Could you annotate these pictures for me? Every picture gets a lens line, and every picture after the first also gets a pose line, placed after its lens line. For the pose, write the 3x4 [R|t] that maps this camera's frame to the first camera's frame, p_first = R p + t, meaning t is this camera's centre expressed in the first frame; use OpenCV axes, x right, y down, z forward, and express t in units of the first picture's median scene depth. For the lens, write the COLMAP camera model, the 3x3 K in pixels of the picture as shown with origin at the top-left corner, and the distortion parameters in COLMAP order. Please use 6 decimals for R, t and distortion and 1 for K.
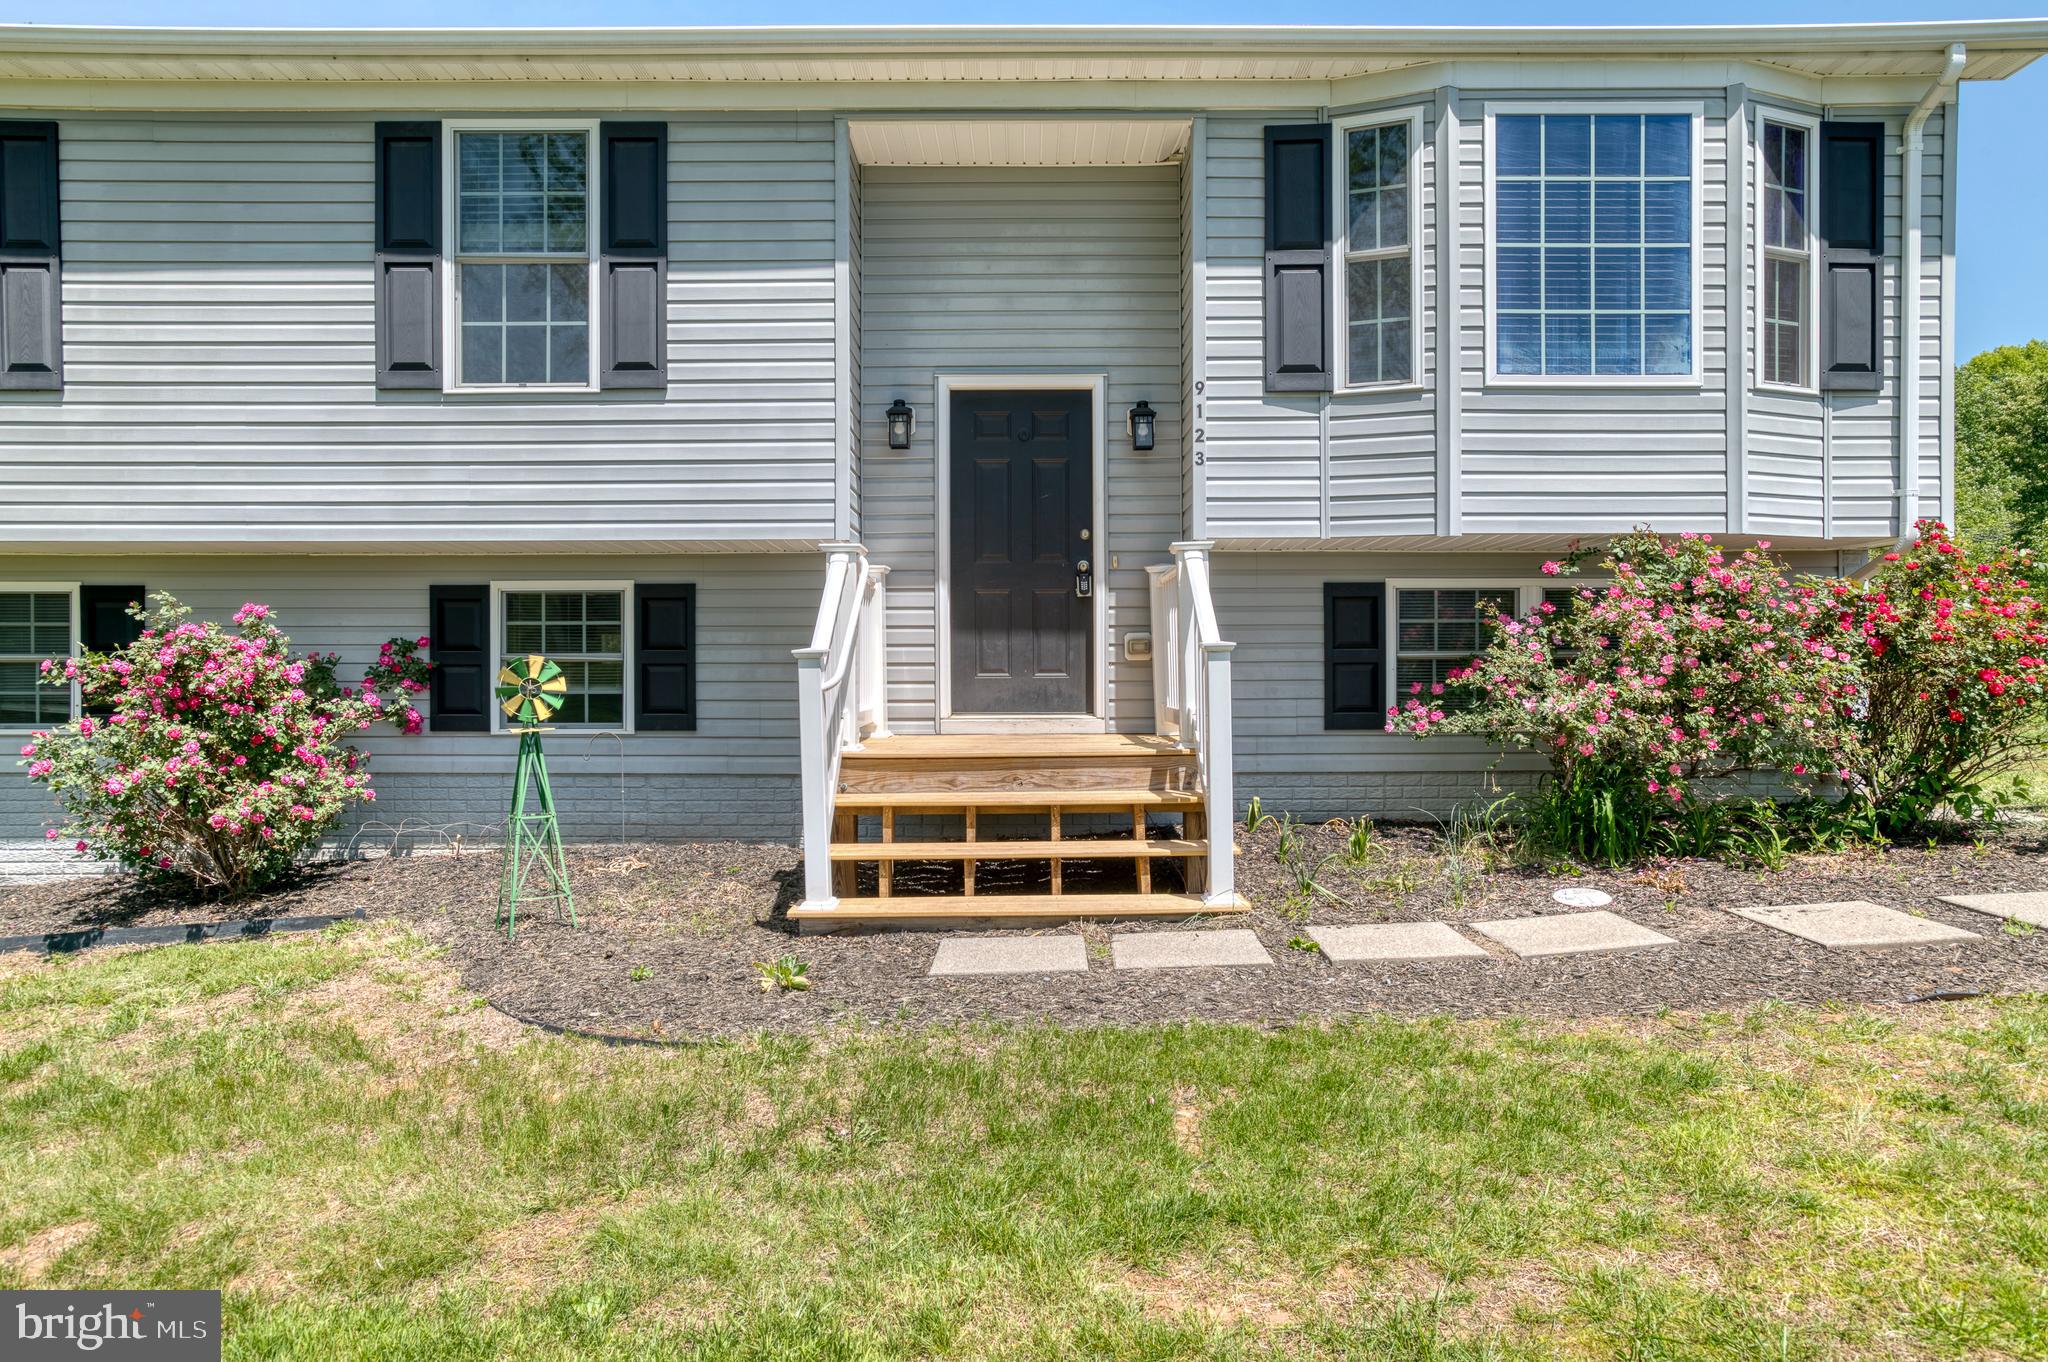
lens RADIAL K [[1273.4, 0, 1018.0], [0, 1273.4, 678.5], [0, 0, 1]] dist [-0.001624, 0.003805]
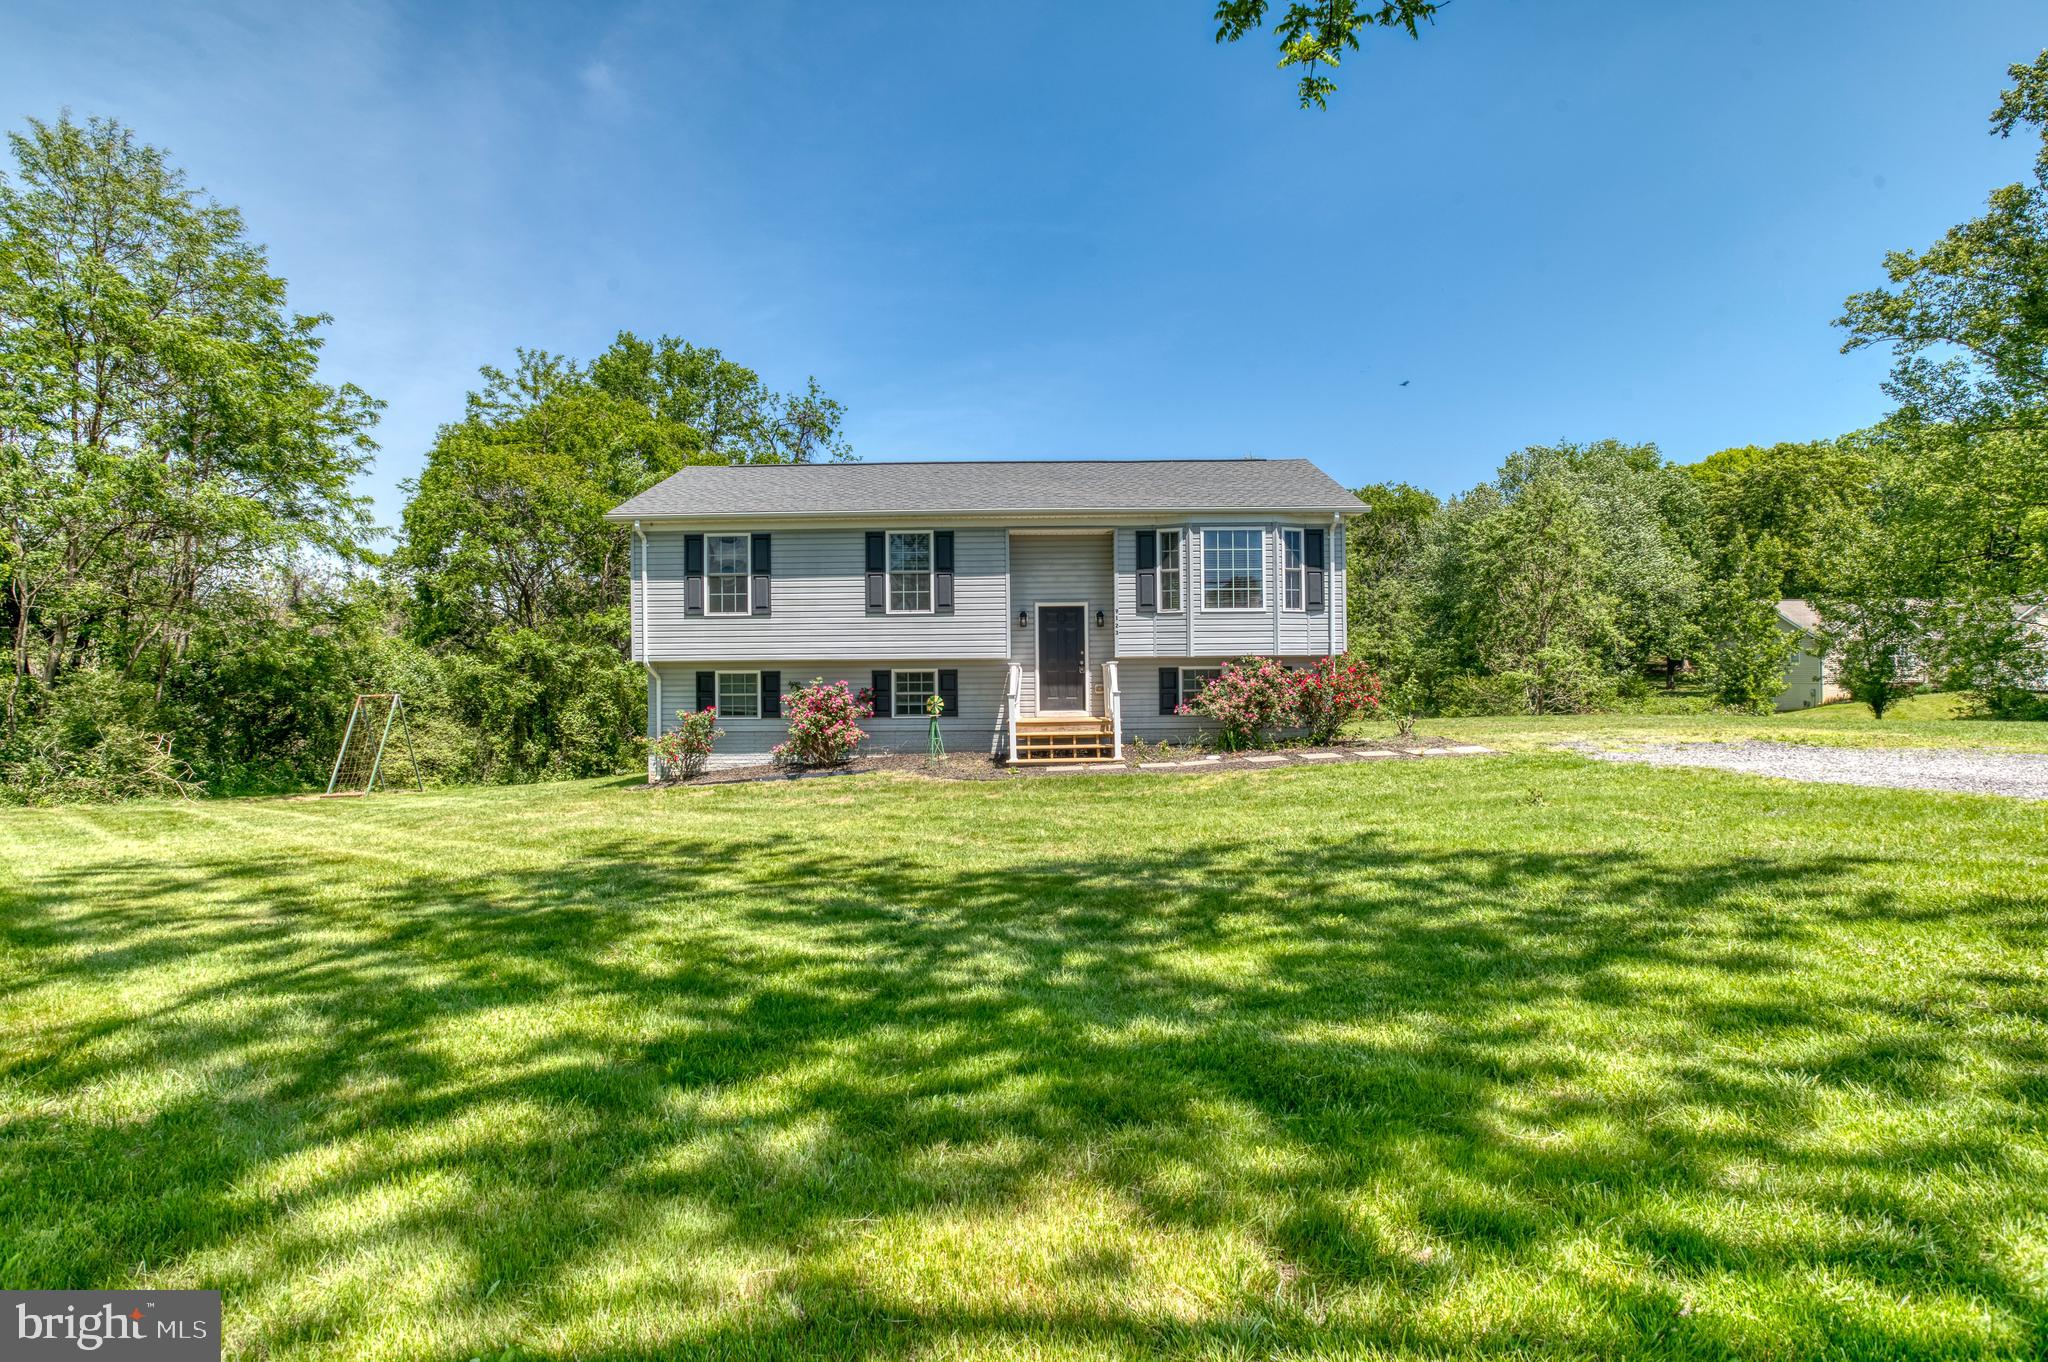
lens RADIAL K [[921.8, 0, 1029.5], [0, 921.8, 690.3], [0, 0, 1]] dist [-0.000228, 0.000371]
pose [[0.999932, -0.007640, -0.008813, -0.064223], [0.007675, 0.999963, 0.003892, -0.034665], [0.008783, -0.003959, 0.999954, -1.408874]]
